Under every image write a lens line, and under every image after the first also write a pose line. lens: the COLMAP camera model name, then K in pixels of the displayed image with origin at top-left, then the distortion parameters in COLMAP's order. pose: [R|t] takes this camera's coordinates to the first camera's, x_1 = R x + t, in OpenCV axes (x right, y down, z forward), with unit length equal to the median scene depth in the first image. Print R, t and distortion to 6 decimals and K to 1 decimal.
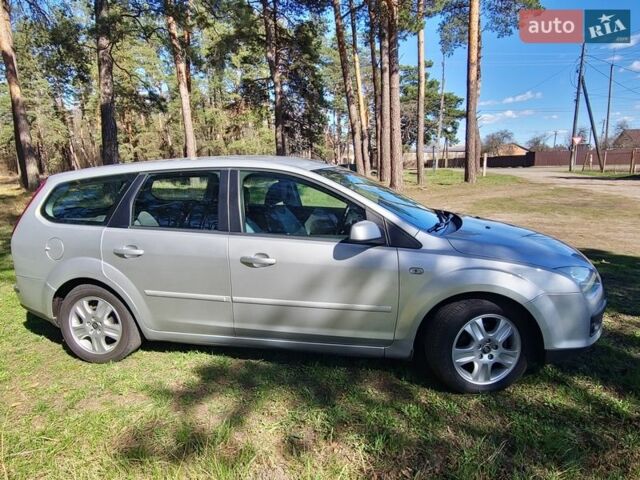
lens RADIAL K [[472.1, 0, 318.4], [0, 472.1, 238.8], [0, 0, 1]] dist [0.073855, -0.017703]
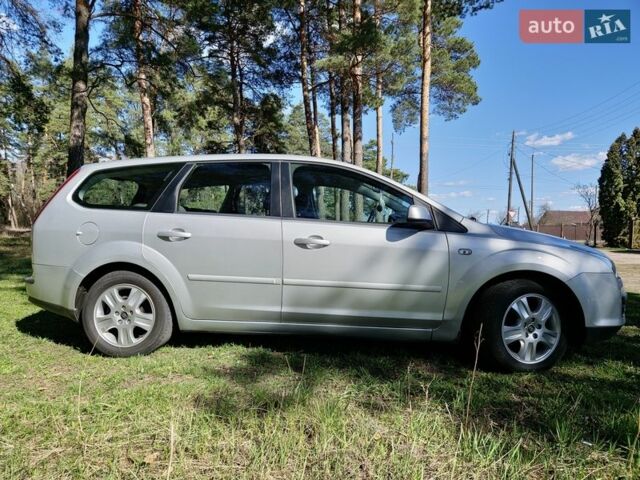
lens RADIAL K [[472.1, 0, 318.9], [0, 472.1, 243.2], [0, 0, 1]] dist [0.073855, -0.017703]
pose [[0.988371, 0.036433, 0.147632, -0.230430], [-0.010824, 0.985267, -0.170678, 0.195115], [-0.151676, 0.167095, 0.974204, 0.008363]]
